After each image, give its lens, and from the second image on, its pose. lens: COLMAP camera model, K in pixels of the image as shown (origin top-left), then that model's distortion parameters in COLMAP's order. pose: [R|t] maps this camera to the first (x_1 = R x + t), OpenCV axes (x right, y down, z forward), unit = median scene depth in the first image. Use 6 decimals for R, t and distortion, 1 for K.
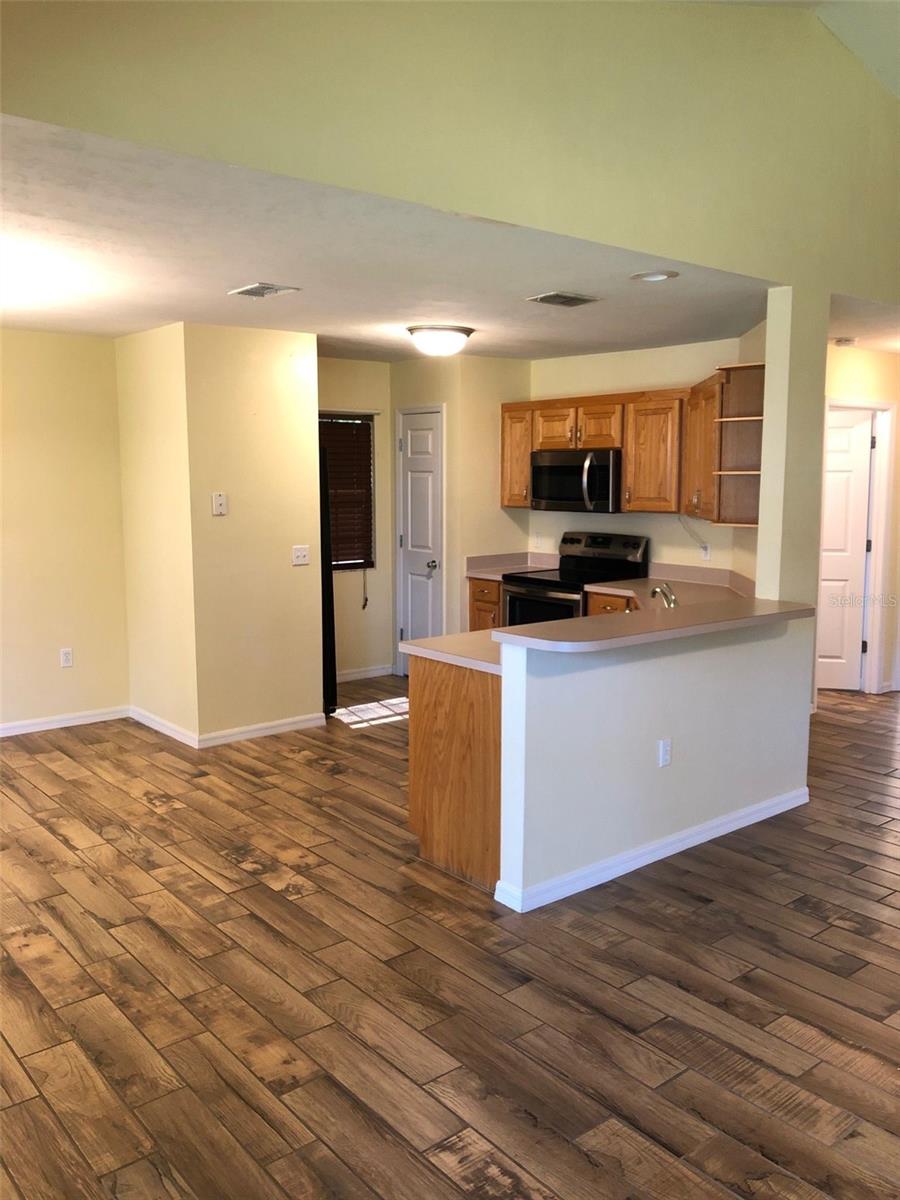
lens RADIAL K [[987.1, 0, 447.7], [0, 987.1, 593.7], [0, 0, 1]] dist [0.010323, 0.021057]
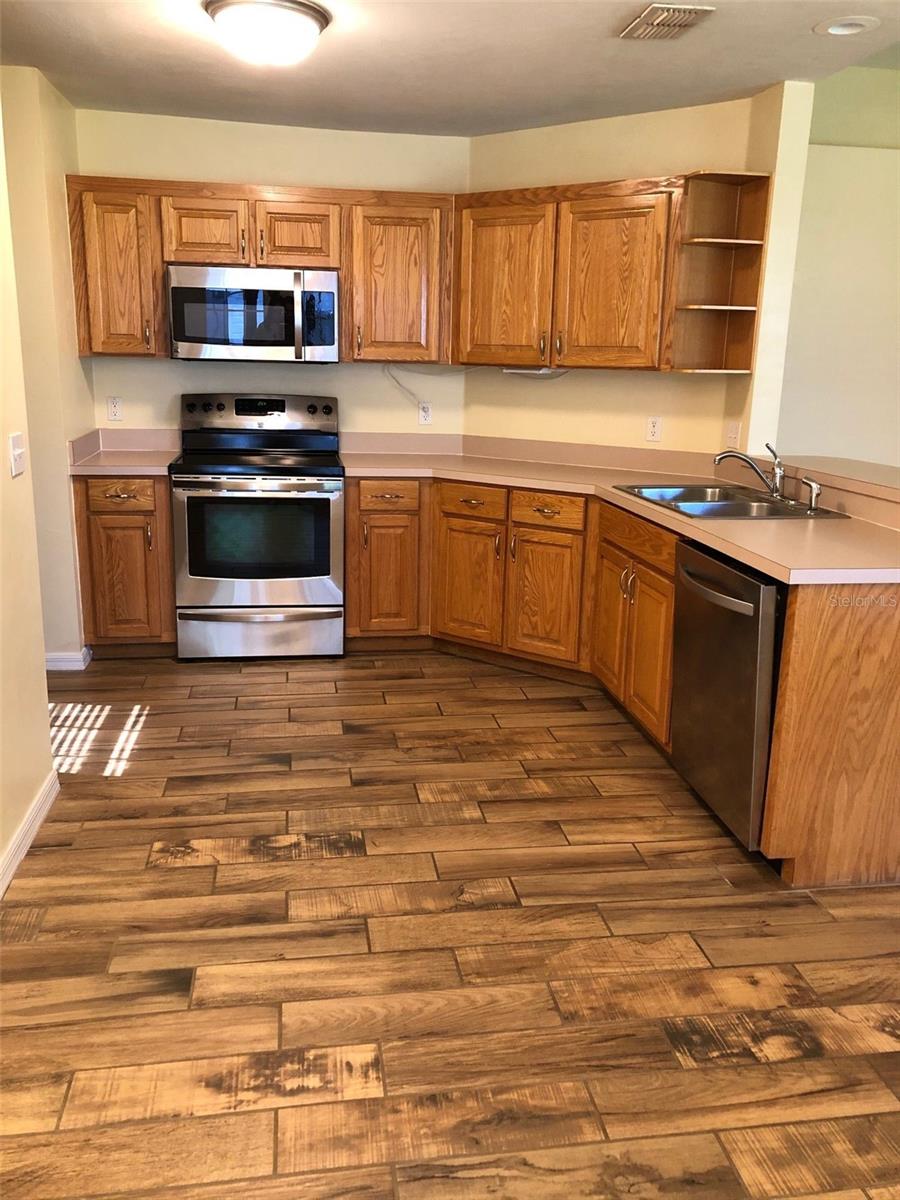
lens RADIAL K [[987.1, 0, 448.8], [0, 987.1, 599.4], [0, 0, 1]] dist [0.010323, 0.021057]
pose [[0.501595, -0.197040, 0.842365, -0.629172], [0.080795, 0.980130, 0.181155, -0.055516], [-0.861322, -0.022807, 0.507548, 0.832453]]
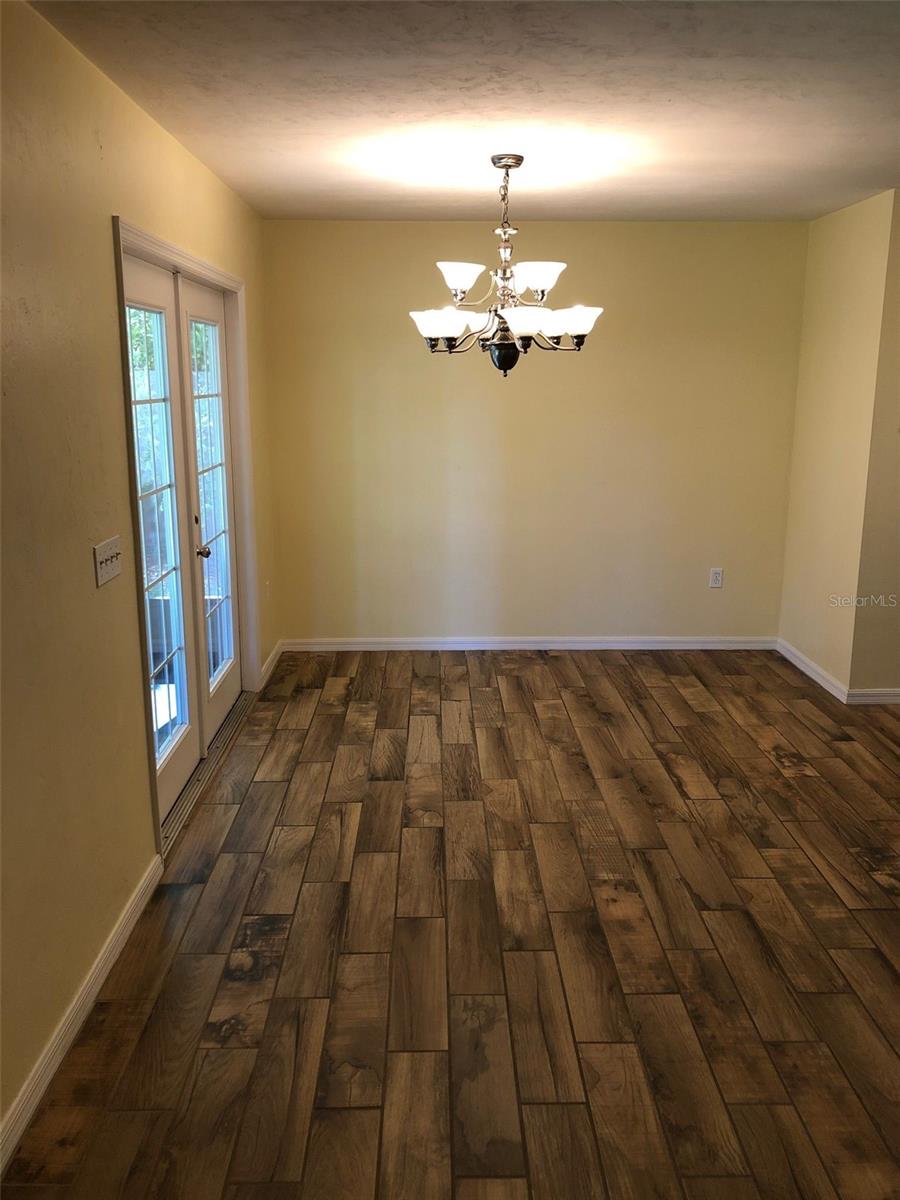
lens RADIAL K [[987.1, 0, 454.6], [0, 987.1, 583.5], [0, 0, 1]] dist [0.010323, 0.021057]
pose [[0.787405, 0.134580, -0.601566, -0.022863], [-0.082892, 0.990130, 0.113008, -0.021229], [0.610838, -0.039118, 0.790789, 0.153101]]
